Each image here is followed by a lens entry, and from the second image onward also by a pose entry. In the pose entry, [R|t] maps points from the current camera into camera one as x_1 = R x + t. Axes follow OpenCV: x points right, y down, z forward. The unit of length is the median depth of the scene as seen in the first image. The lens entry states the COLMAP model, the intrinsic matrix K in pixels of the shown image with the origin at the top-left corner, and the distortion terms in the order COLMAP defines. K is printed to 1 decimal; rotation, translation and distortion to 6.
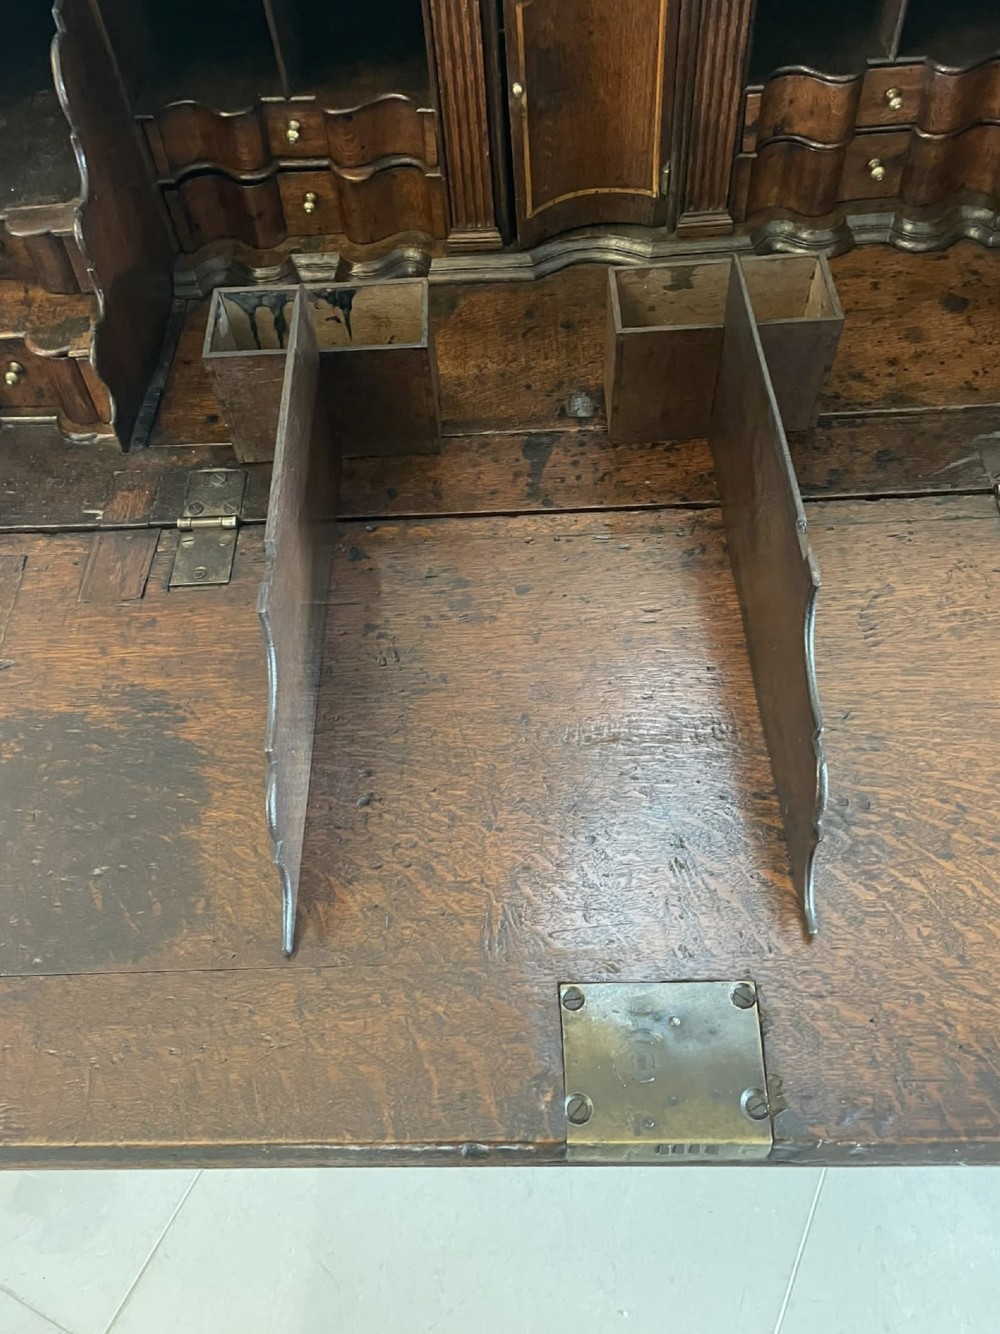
lens RADIAL K [[1114.8, 0, 490.9], [0, 1114.8, 660.5], [0, 0, 1]] dist [0.068350, -0.086509]
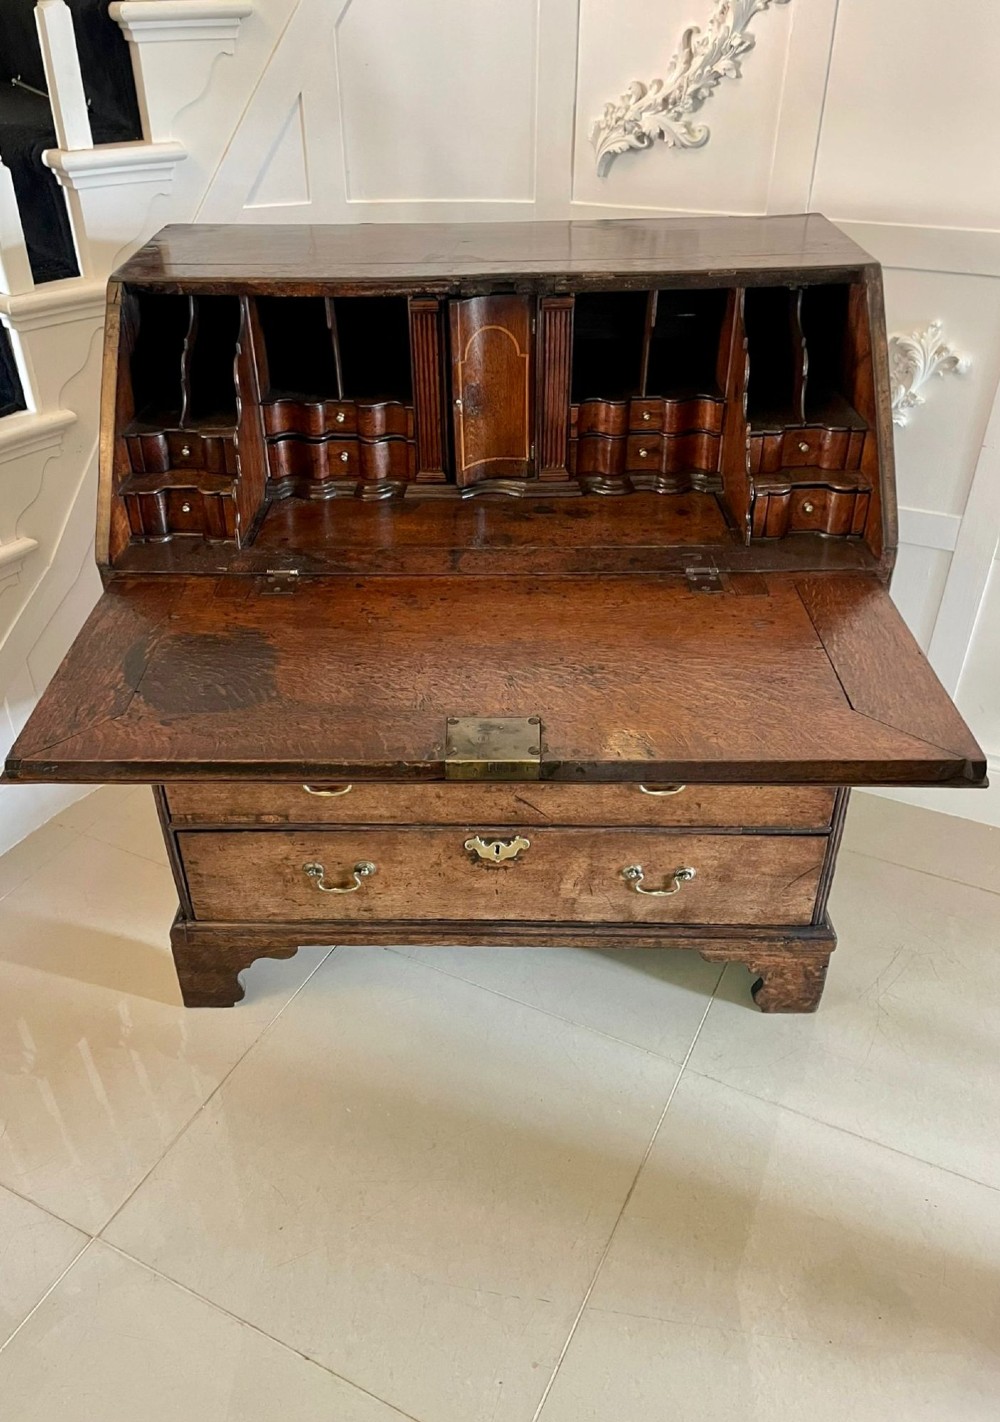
lens RADIAL K [[1112.9, 0, 458.1], [0, 1112.9, 704.0], [0, 0, 1]] dist [0.080220, -0.110068]
pose [[0.998662, 0.051661, -0.002321, 0.061744], [-0.049122, 0.933643, -0.354820, 0.725837], [-0.016163, 0.354460, 0.934932, -0.686346]]
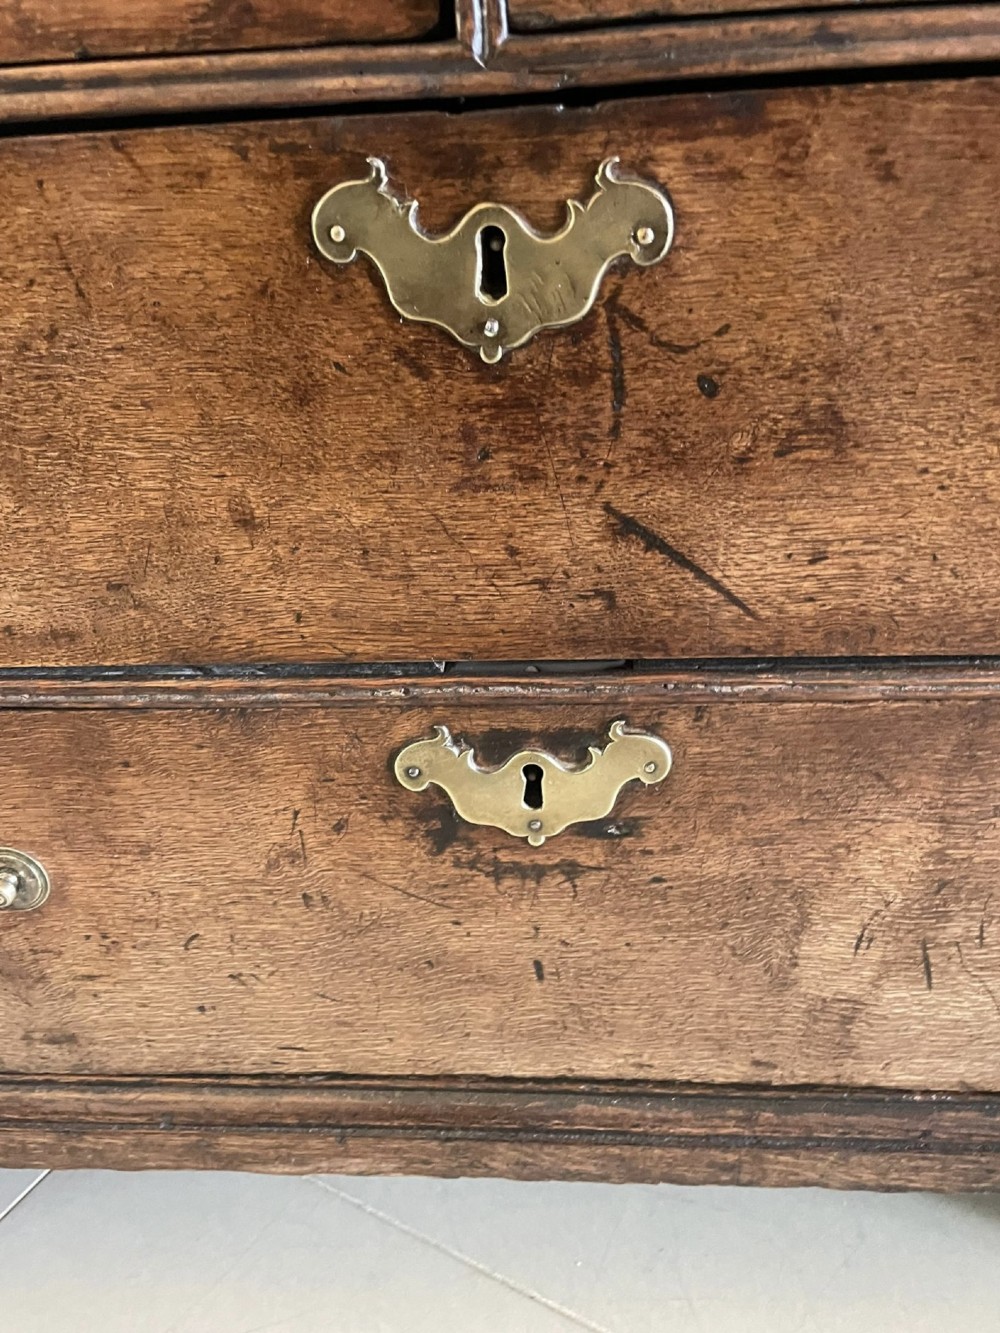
lens RADIAL K [[1114.0, 0, 470.2], [0, 1114.0, 671.8], [0, 0, 1]] dist [0.068350, -0.086509]
pose [[0.997173, 0.037040, -0.065381, 0.150438], [-0.061647, 0.900763, -0.429913, 0.389774], [0.042969, 0.432728, 0.900500, 0.961288]]
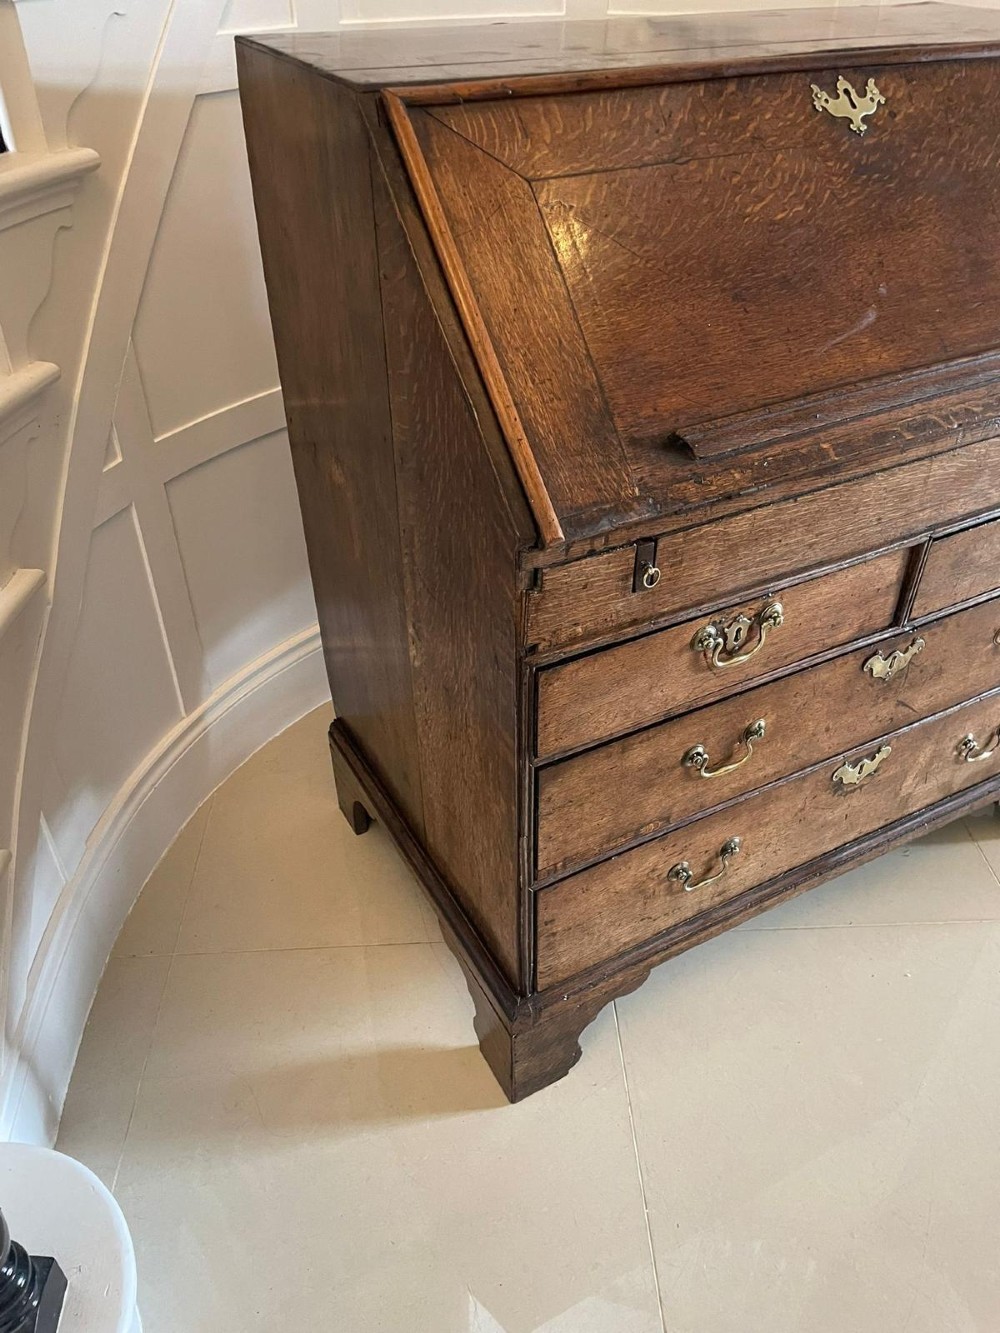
lens RADIAL K [[1021.8, 0, 519.0], [0, 1021.8, 672.1], [0, 0, 1]] dist [0.082083, -0.115329]
pose [[0.869389, -0.243521, 0.429953, -1.045066], [0.364250, 0.903806, -0.224627, 0.248920], [-0.333893, 0.351898, 0.874462, 0.079374]]
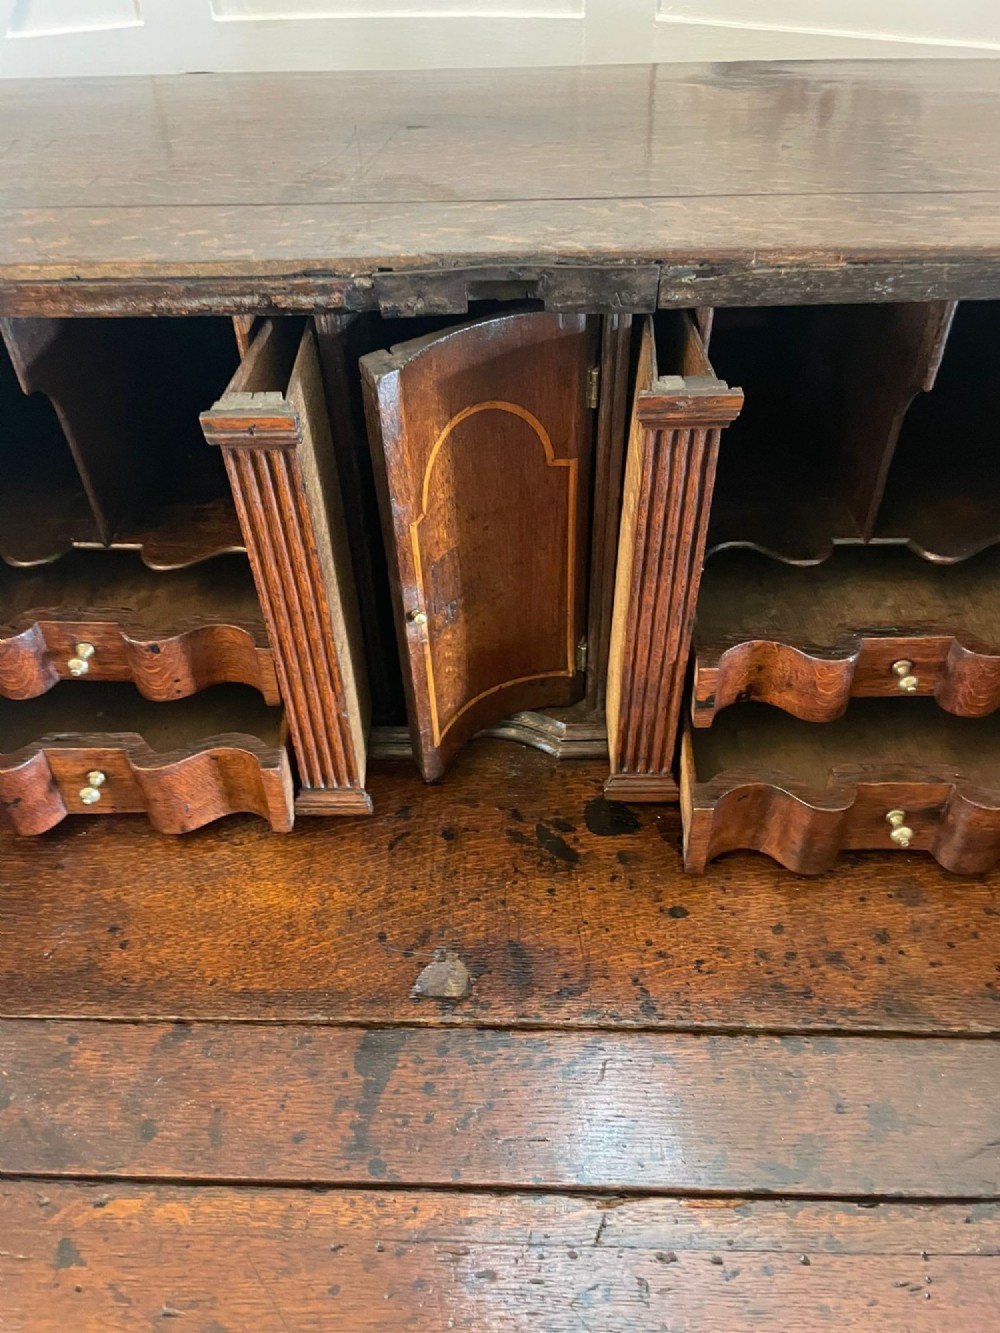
lens RADIAL K [[1021.8, 0, 489.4], [0, 1021.8, 664.3], [0, 0, 1]] dist [0.082083, -0.115329]
pose [[0.998817, 0.048586, 0.001939, 0.097870], [-0.046955, 0.974101, -0.221186, -0.286997], [-0.012635, 0.220833, 0.975230, 0.327492]]
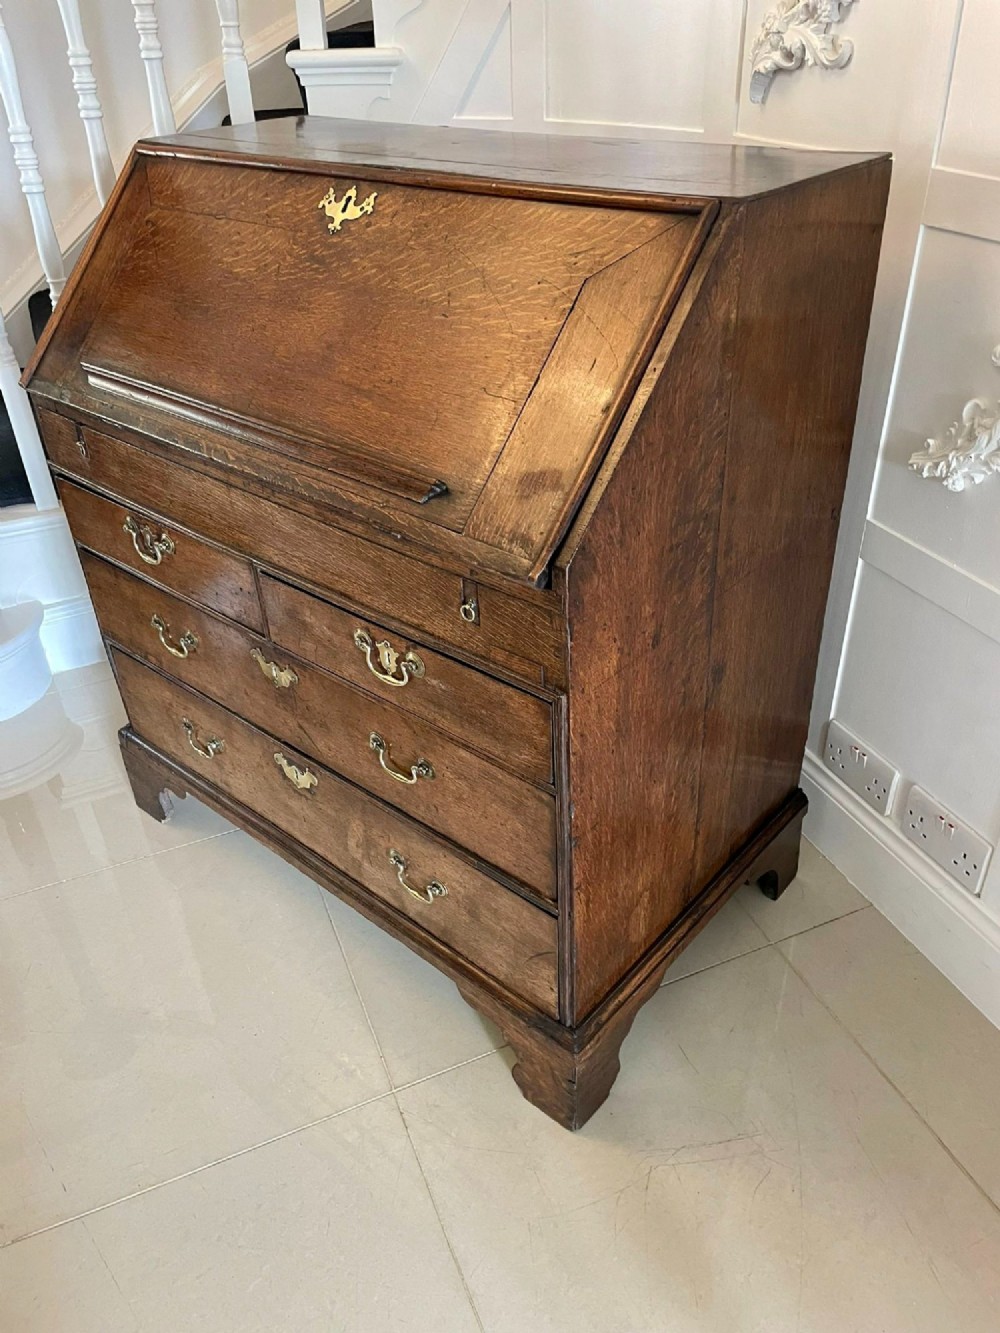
lens RADIAL K [[1021.8, 0, 504.0], [0, 1021.8, 658.2], [0, 0, 1]] dist [0.082083, -0.115329]
pose [[0.754554, 0.389196, -0.528370, 1.373247], [-0.544790, 0.820383, -0.173710, 0.159900], [0.365859, 0.418924, 0.831054, -0.102984]]
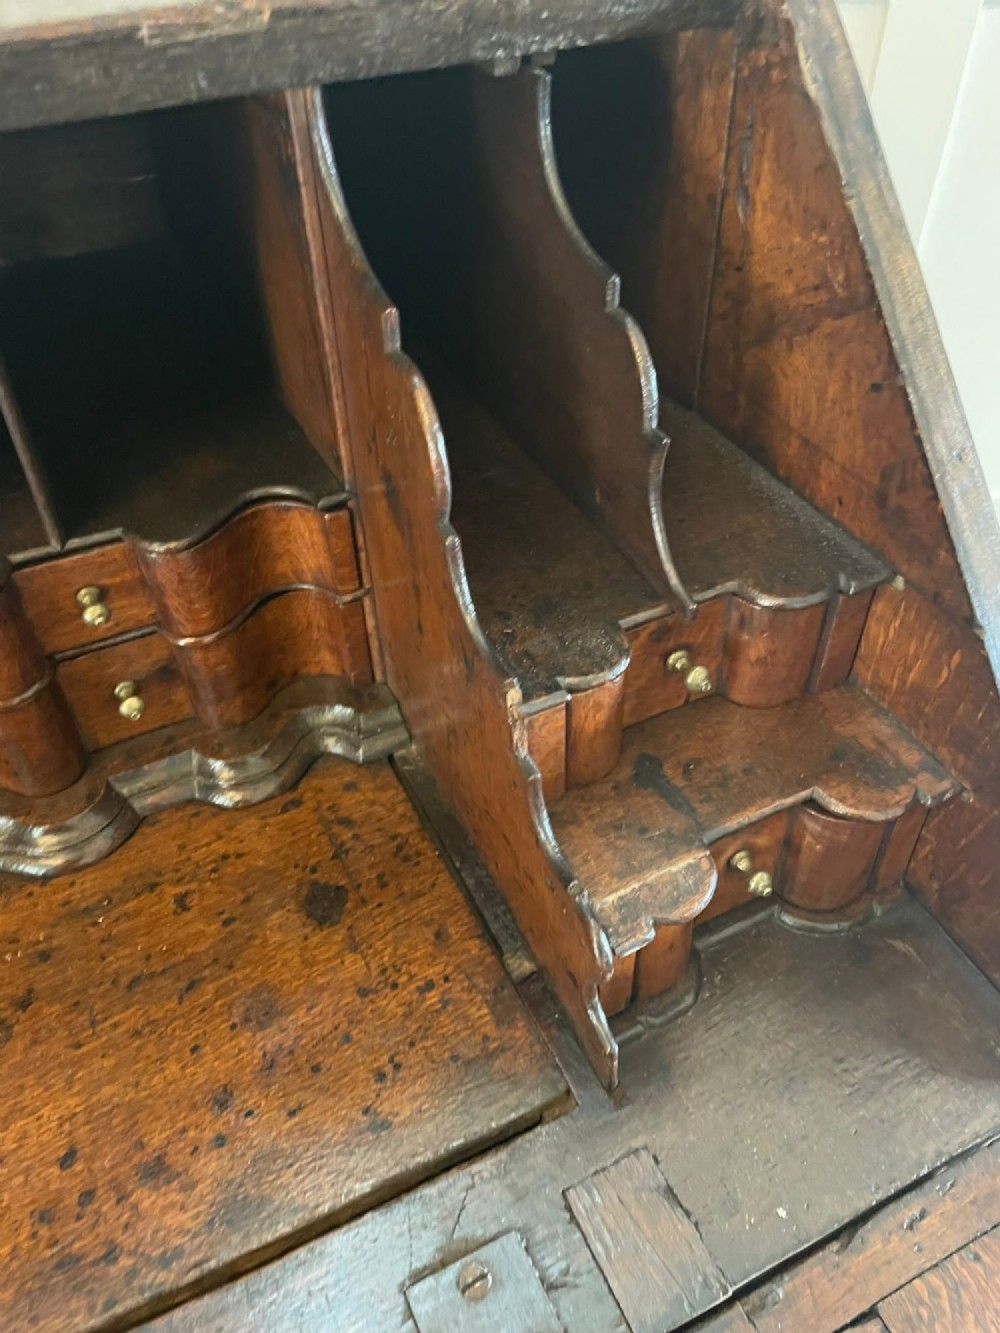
lens RADIAL K [[1021.8, 0, 523.1], [0, 1021.8, 681.0], [0, 0, 1]] dist [0.082083, -0.115329]
pose [[0.892805, -0.261858, 0.366509, 0.370796], [0.328490, 0.935238, -0.131997, -0.347309], [-0.308209, 0.238243, 0.921004, 0.510491]]
